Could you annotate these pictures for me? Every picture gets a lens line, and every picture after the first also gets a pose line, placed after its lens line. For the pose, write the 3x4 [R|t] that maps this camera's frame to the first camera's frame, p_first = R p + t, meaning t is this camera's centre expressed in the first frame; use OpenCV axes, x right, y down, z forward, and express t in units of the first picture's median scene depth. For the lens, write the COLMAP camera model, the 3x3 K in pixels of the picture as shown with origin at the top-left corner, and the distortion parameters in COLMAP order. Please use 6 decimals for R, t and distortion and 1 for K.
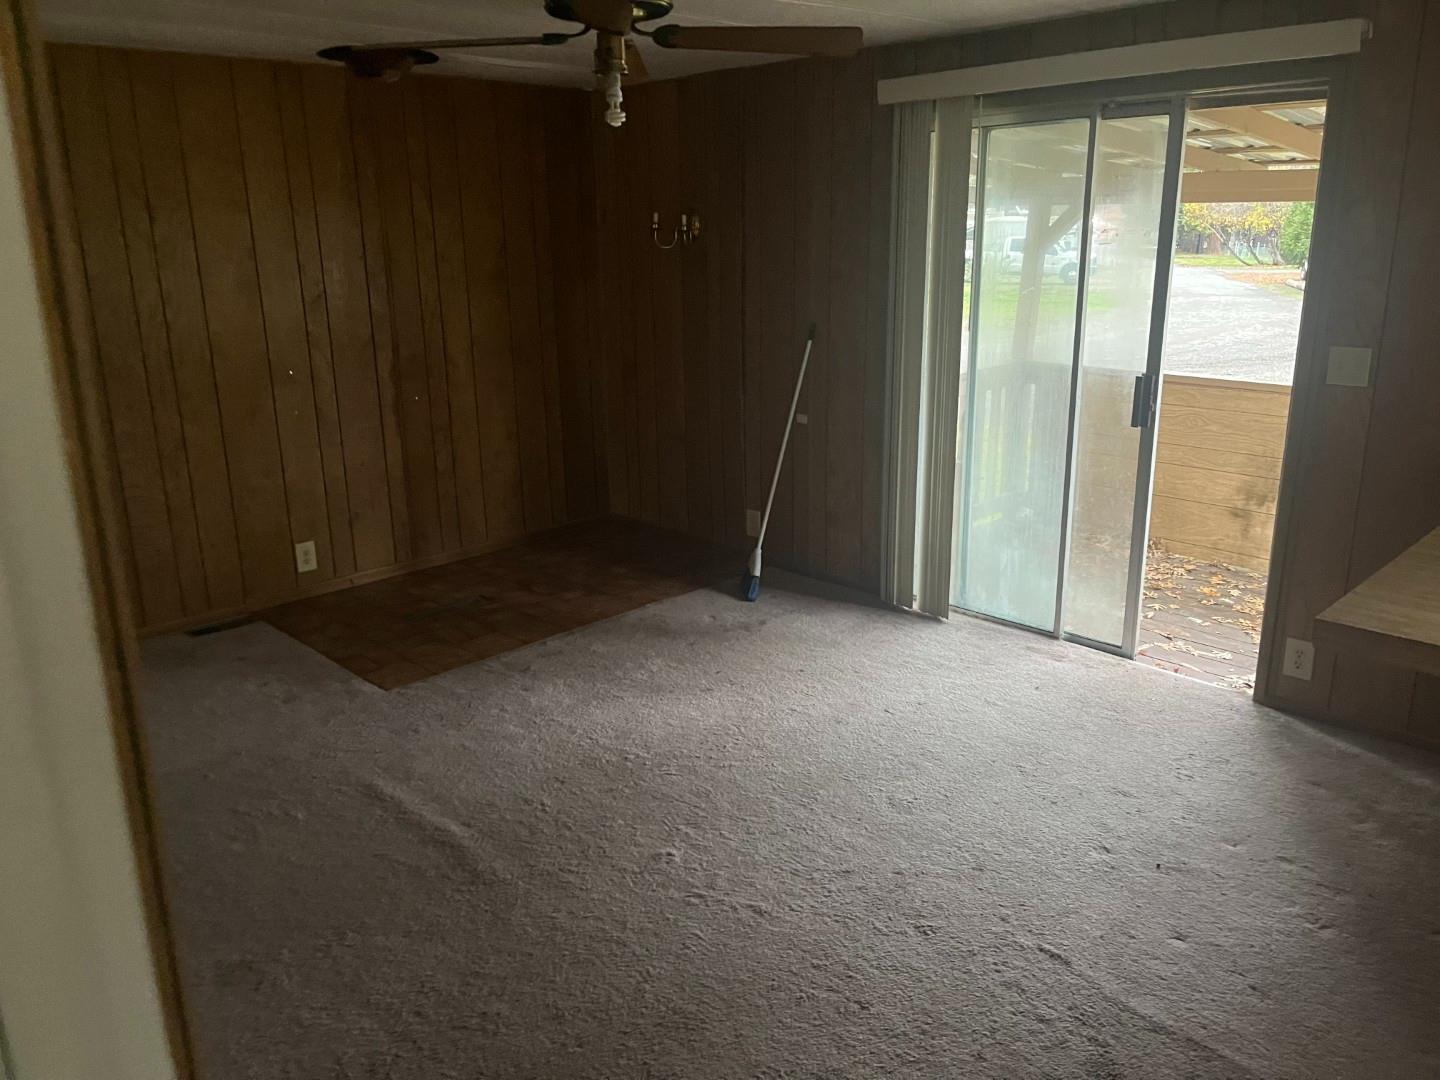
lens RADIAL K [[1079.0, 0, 720.0], [0, 1079.0, 540.0], [0, 0, 1]] dist [0.044082, -0.053489]
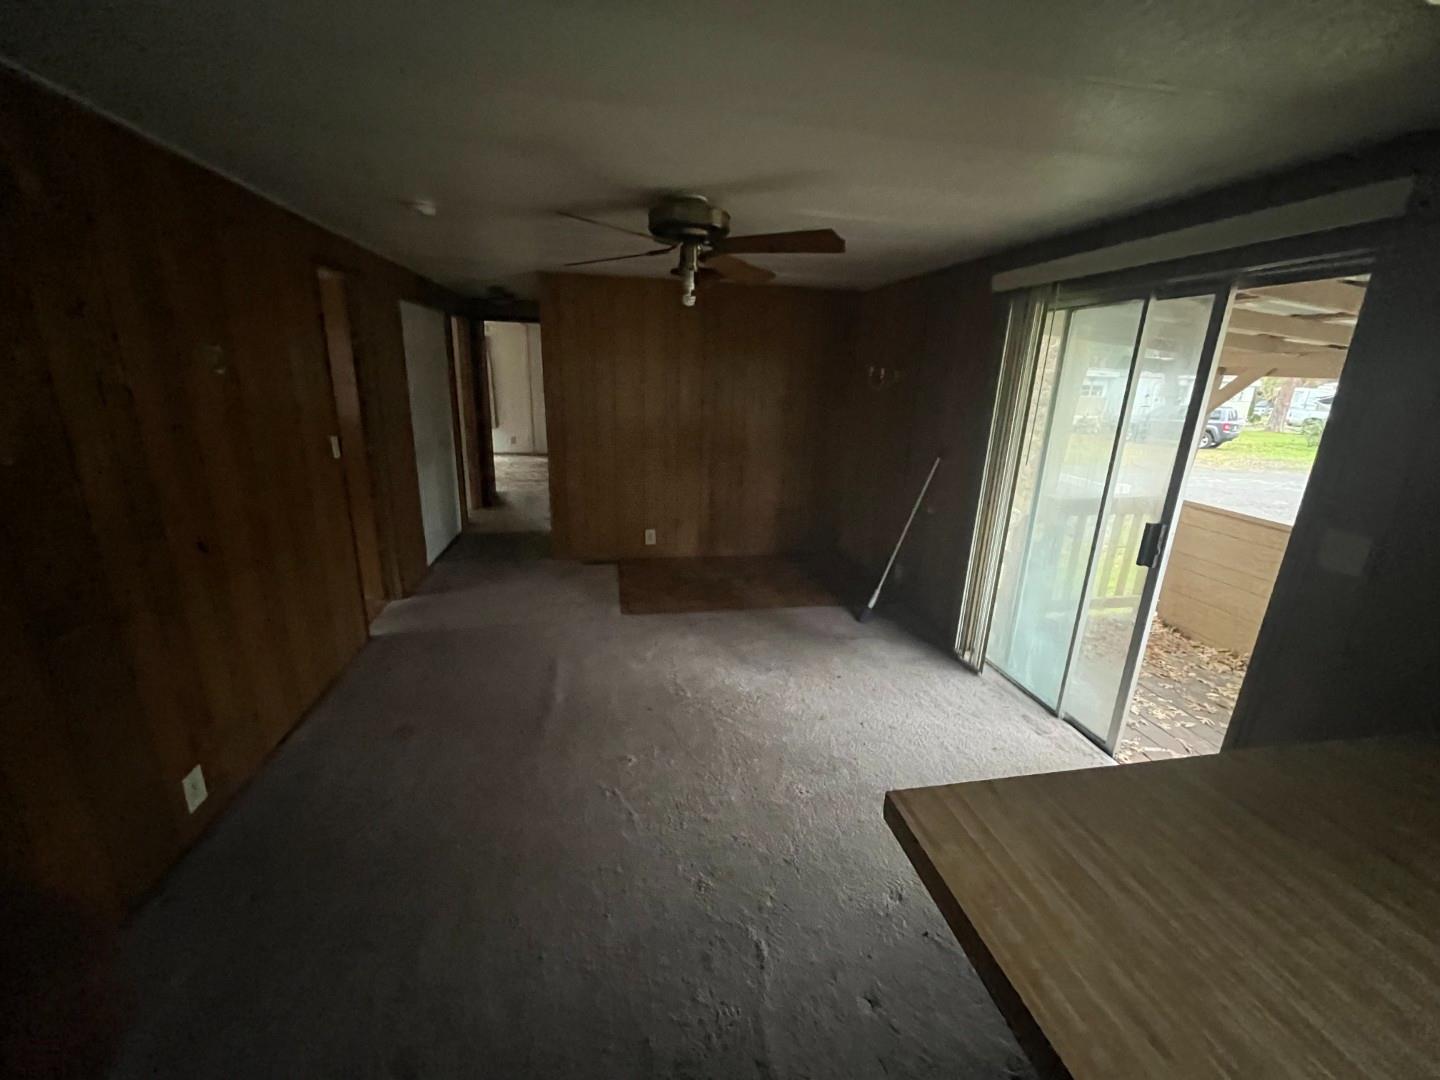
lens RADIAL K [[586.0, 0, 720.0], [0, 586.0, 540.0], [0, 0, 1]] dist [0.000335, 0.000323]
pose [[0.827888, 0.197084, -0.525128, 0.309308], [-0.199576, 0.978470, 0.052586, -0.067749], [0.524186, 0.061267, 0.849397, 0.214816]]
